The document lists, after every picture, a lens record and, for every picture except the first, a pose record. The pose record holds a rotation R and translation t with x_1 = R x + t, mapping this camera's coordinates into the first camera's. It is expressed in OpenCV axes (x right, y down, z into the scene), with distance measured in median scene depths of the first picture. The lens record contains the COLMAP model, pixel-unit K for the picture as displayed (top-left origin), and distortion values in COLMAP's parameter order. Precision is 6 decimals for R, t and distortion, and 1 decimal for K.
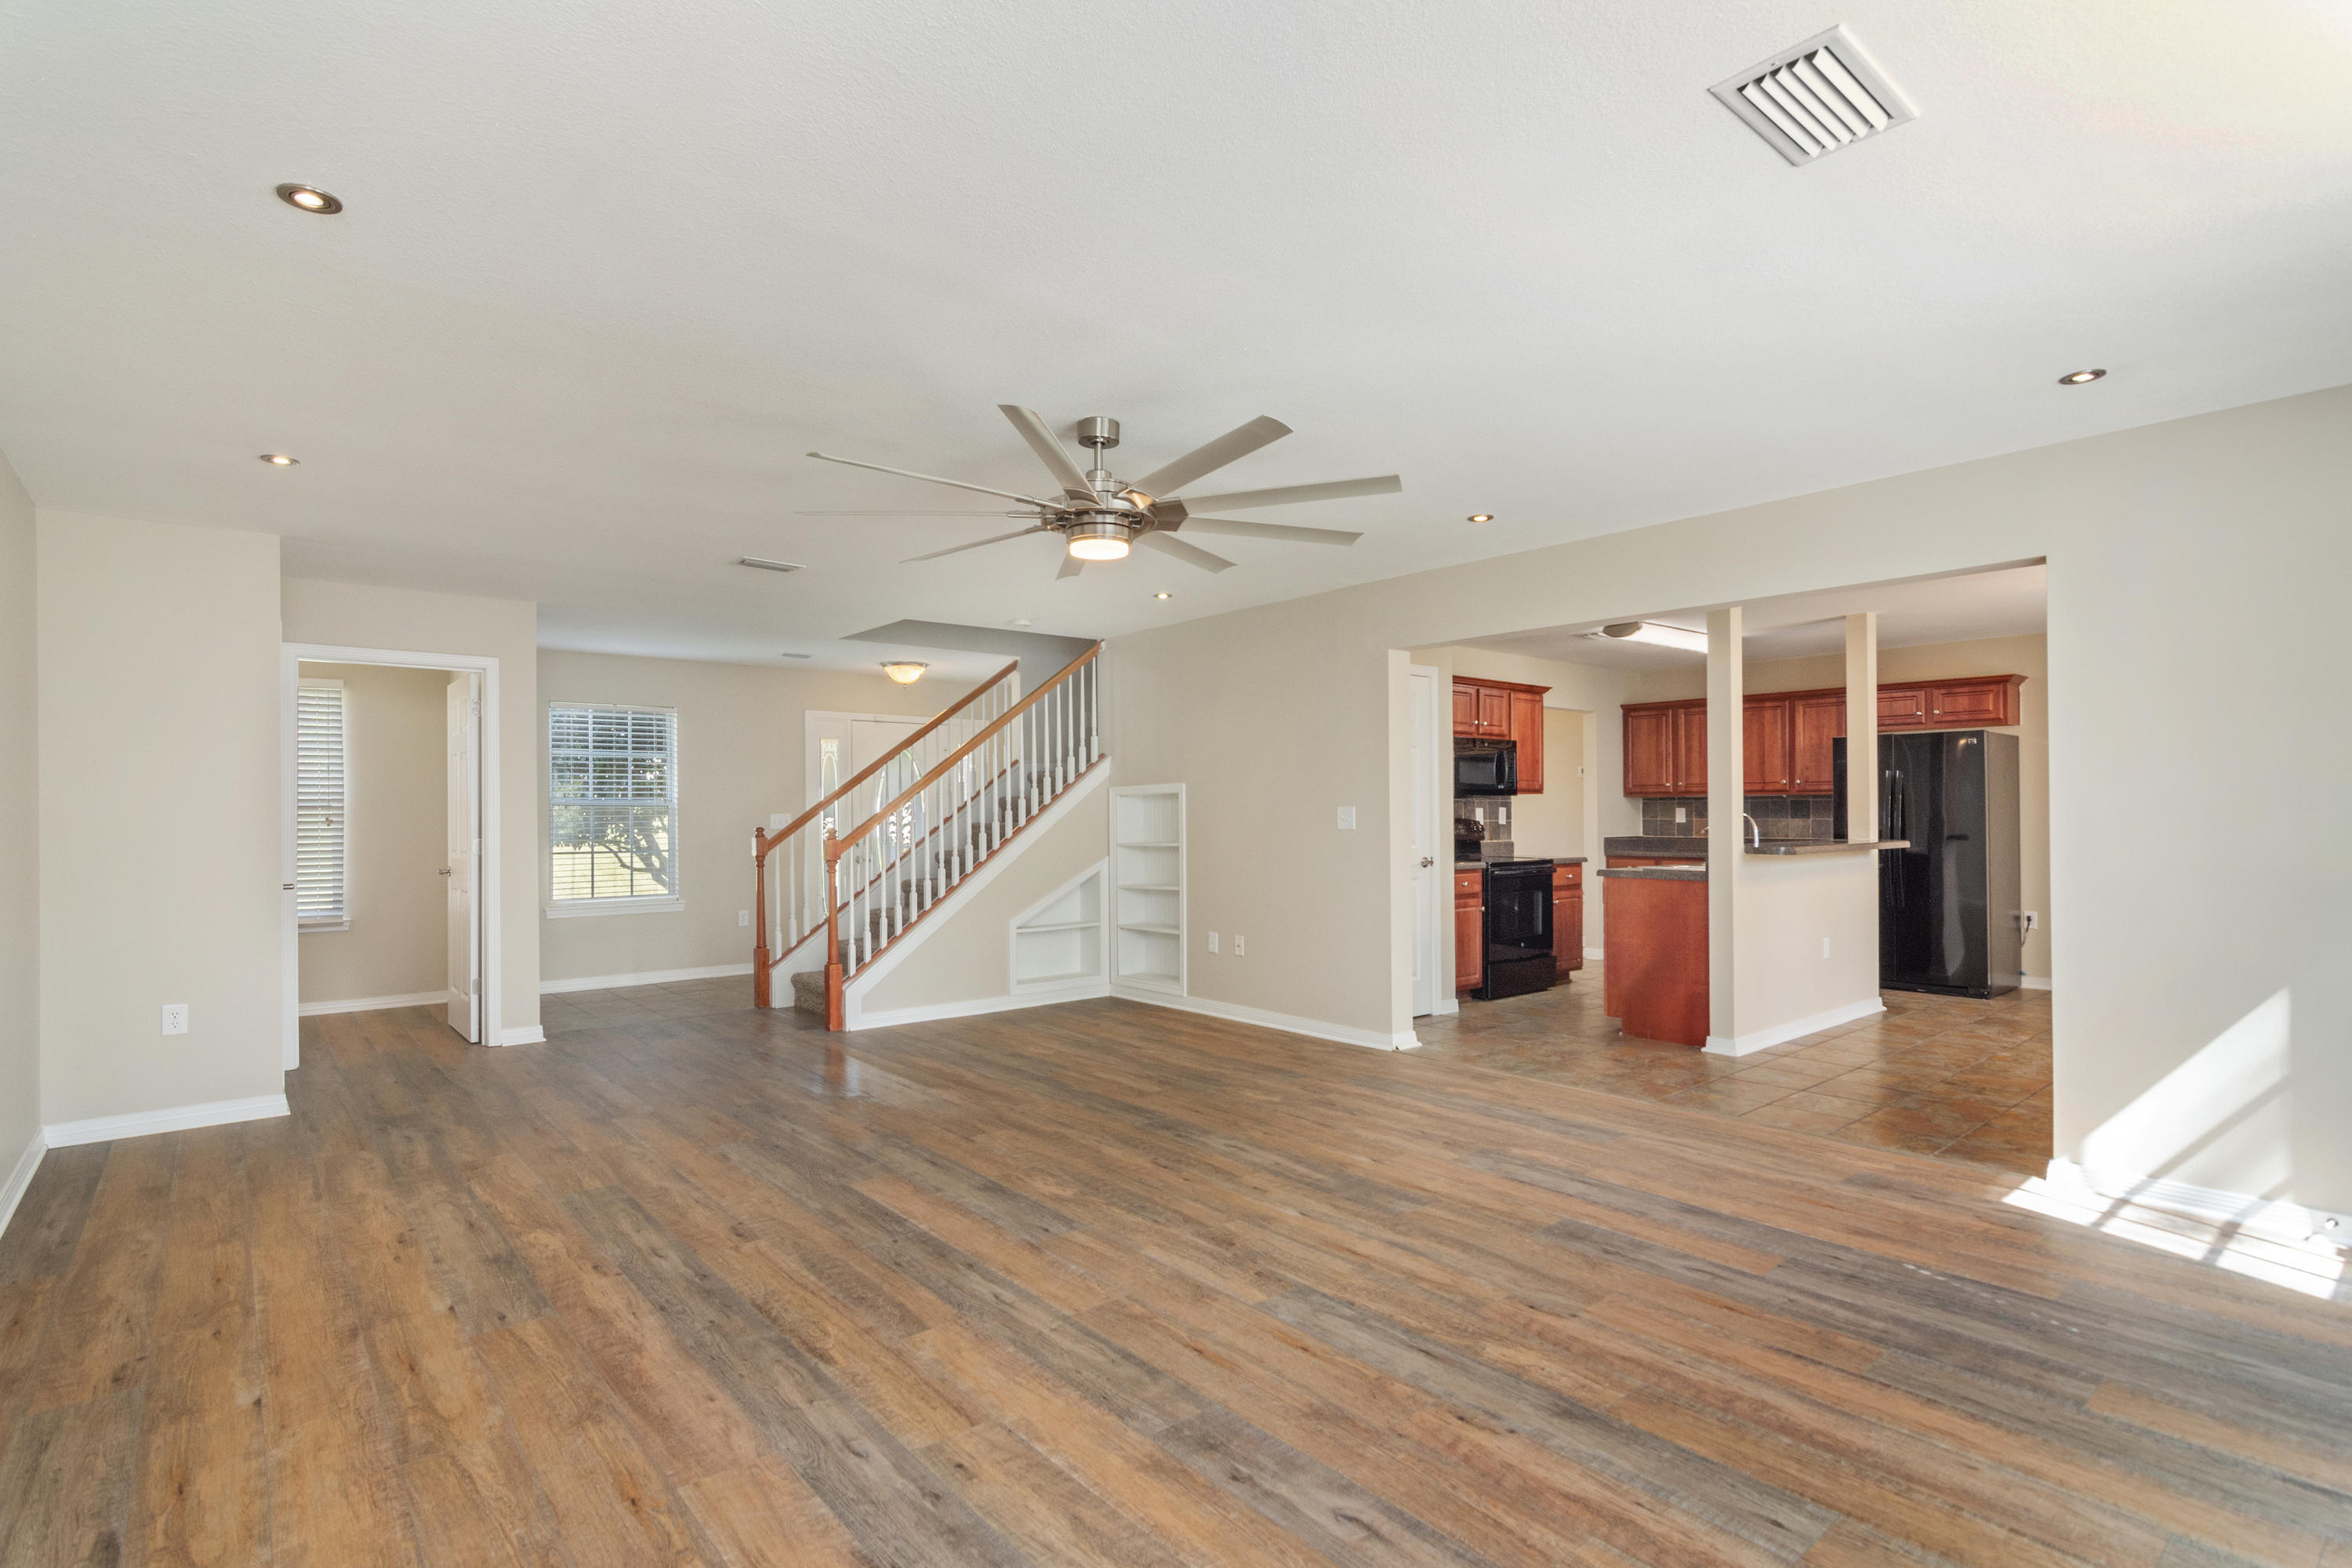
lens RADIAL K [[1140.5, 0, 1153.8], [0, 1140.5, 801.2], [0, 0, 1]] dist [0.000672, 0.002032]
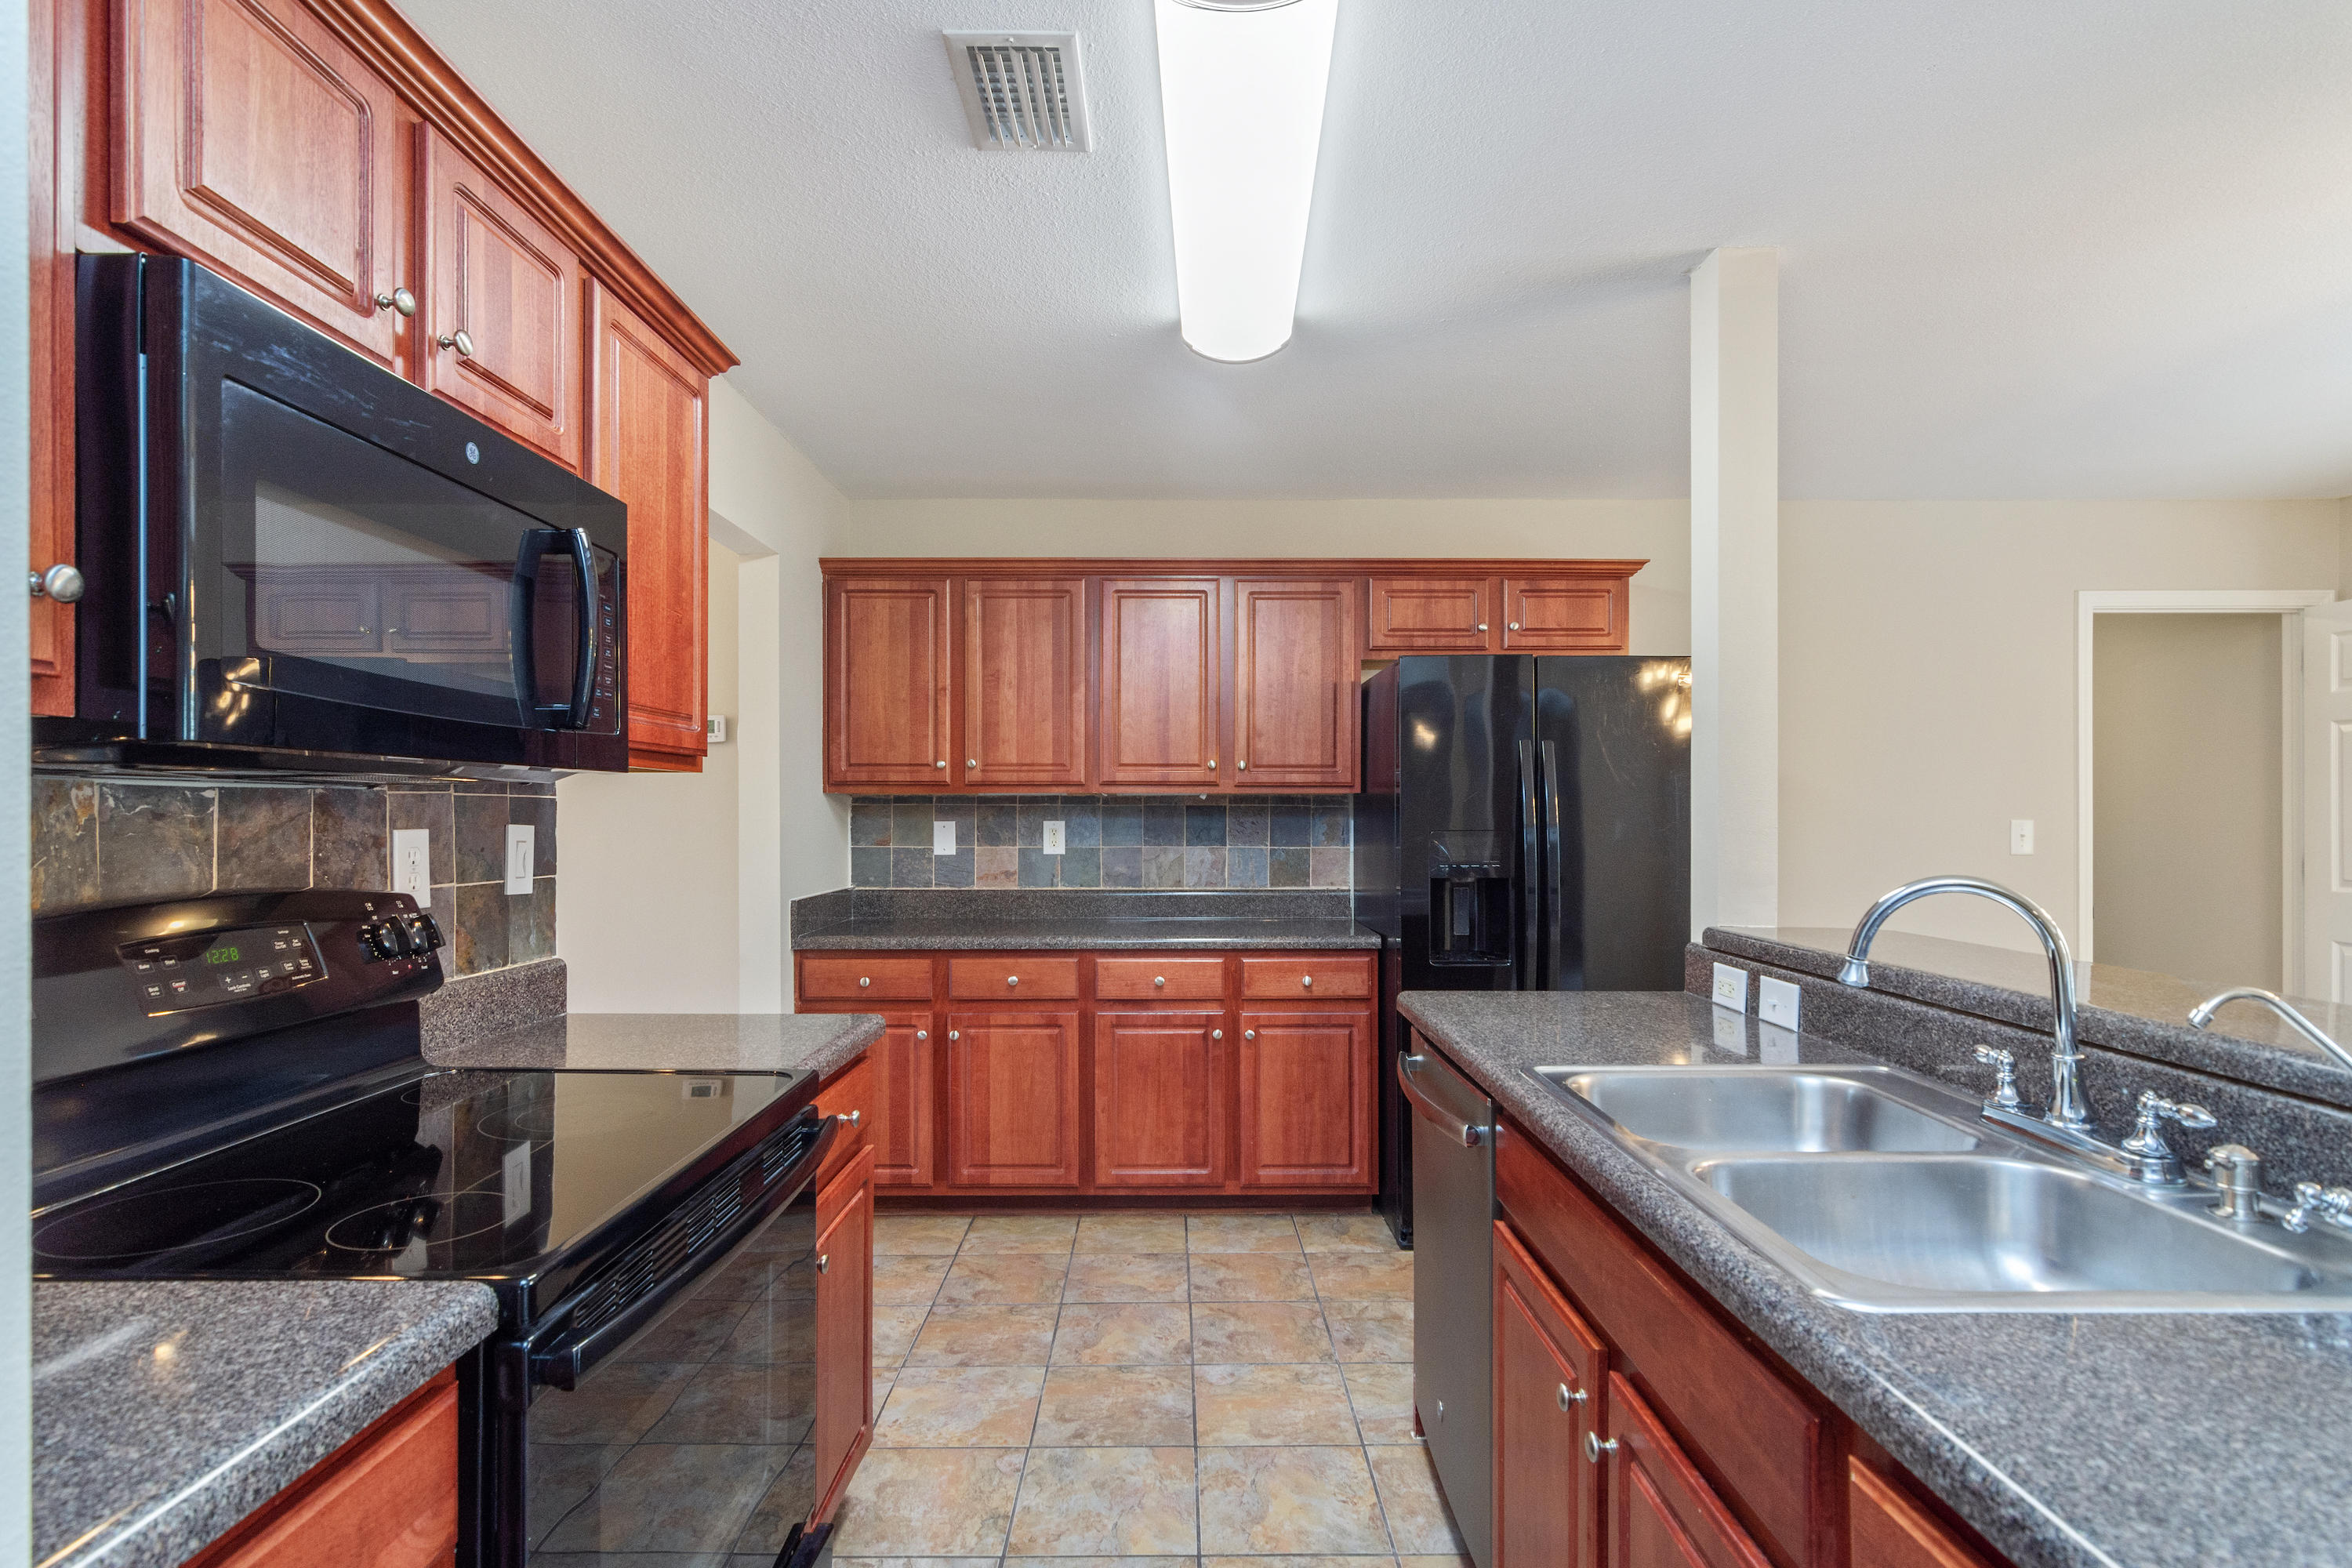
lens RADIAL K [[1140.5, 0, 1179.0], [0, 1140.5, 803.0], [0, 0, 1]] dist [0.000672, 0.002032]
pose [[0.631369, 0.016136, 0.775315, 0.210641], [-0.013252, 0.999862, -0.010017, 0.002339], [-0.775369, -0.003950, 0.631496, 0.749912]]
